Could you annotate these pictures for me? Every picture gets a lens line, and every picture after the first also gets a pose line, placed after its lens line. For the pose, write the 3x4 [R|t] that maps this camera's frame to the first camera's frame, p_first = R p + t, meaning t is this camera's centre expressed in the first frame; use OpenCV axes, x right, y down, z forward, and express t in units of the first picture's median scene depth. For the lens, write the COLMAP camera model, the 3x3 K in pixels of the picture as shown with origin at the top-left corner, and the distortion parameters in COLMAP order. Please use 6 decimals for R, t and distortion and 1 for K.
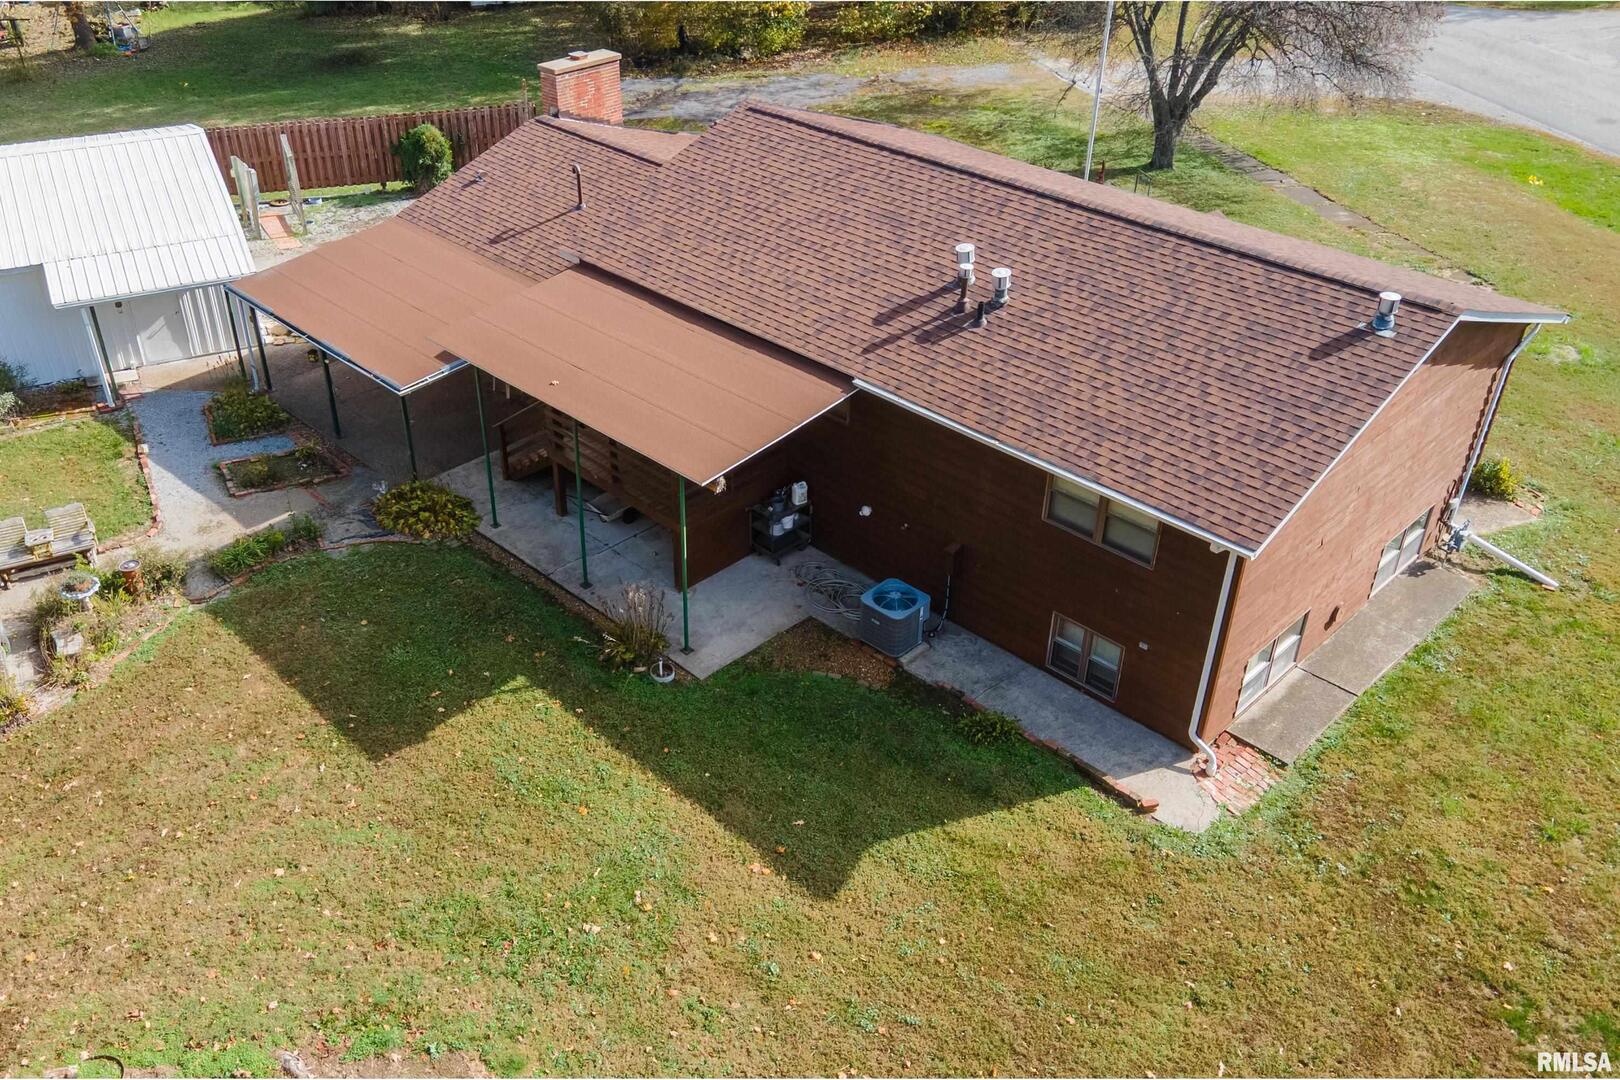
lens RADIAL K [[1424.8, 0, 810.0], [0, 1424.8, 540.0], [0, 0, 1]] dist [0.032678, 0.006308]
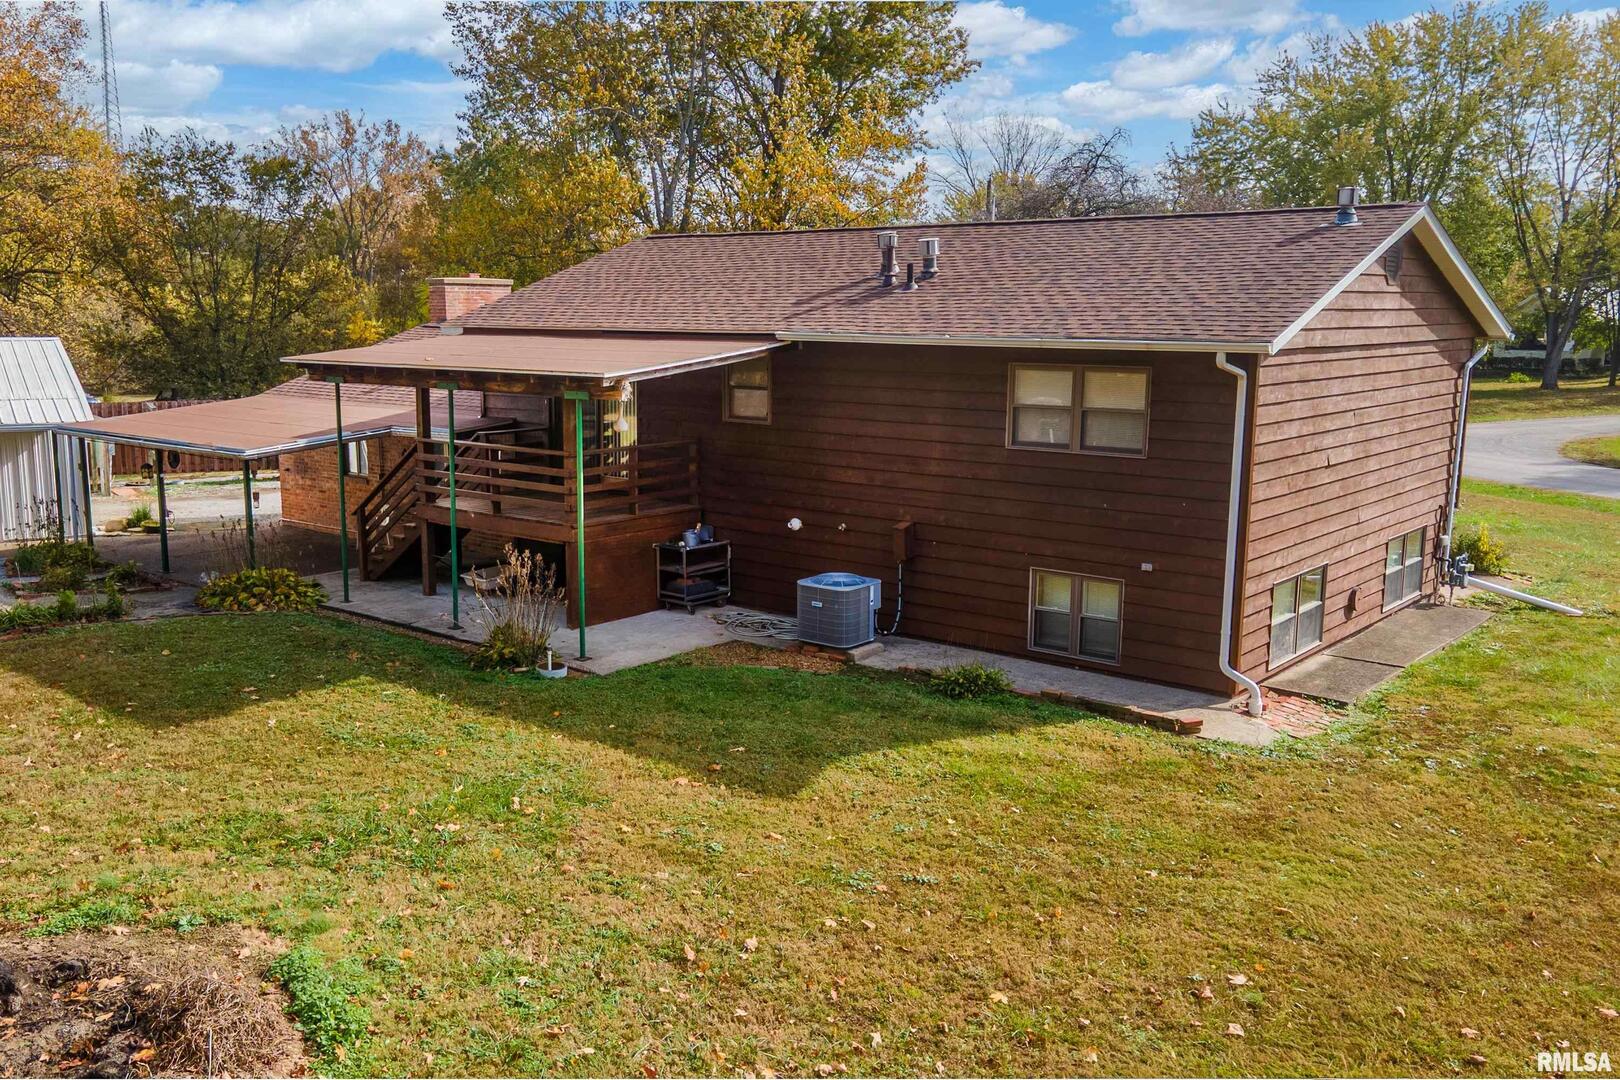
lens RADIAL K [[1391.6, 0, 808.4], [0, 1391.6, 574.7], [0, 0, 1]] dist [0.067437, -0.094844]
pose [[0.995529, -0.027091, 0.090485, -0.032249], [0.061787, 0.911364, -0.406937, 0.386732], [-0.071440, 0.410708, 0.908964, 0.281910]]
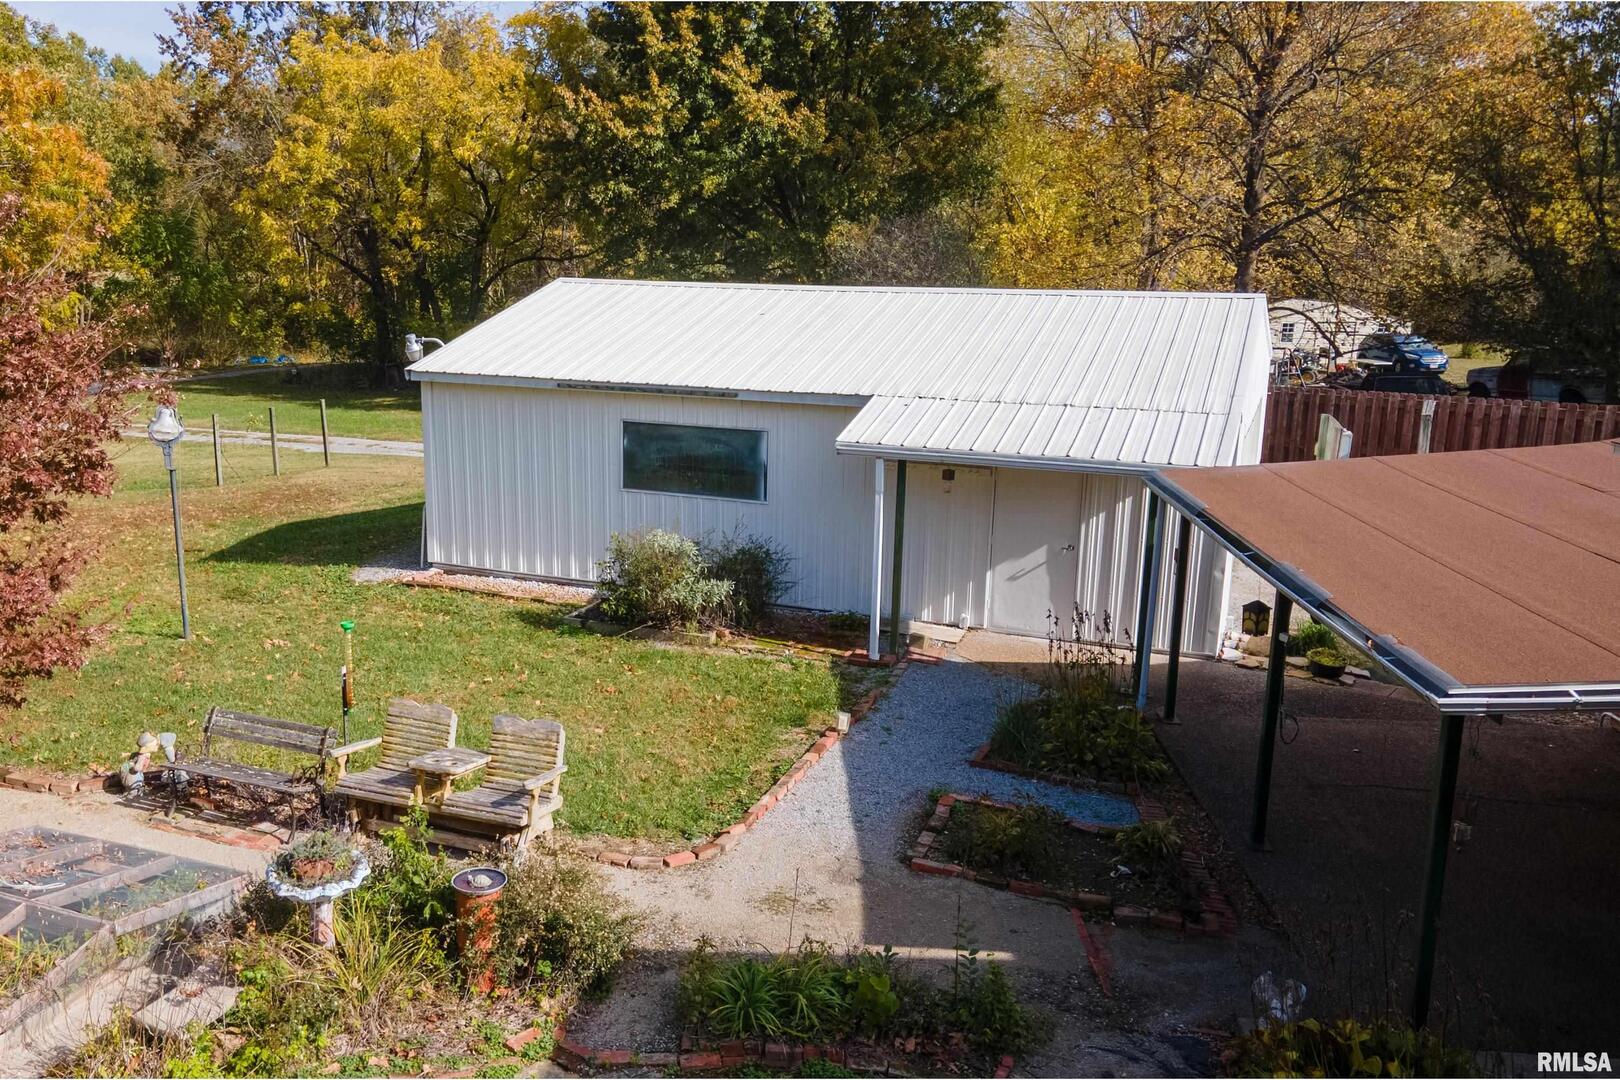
lens RADIAL K [[1392.6, 0, 754.4], [0, 1392.6, 604.8], [0, 0, 1]] dist [0.013625, 0.006322]
pose [[0.651857, 0.184430, -0.735573, -0.205379], [-0.429477, 0.889211, -0.157647, -0.019120], [0.625005, 0.418675, 0.658847, 0.856571]]
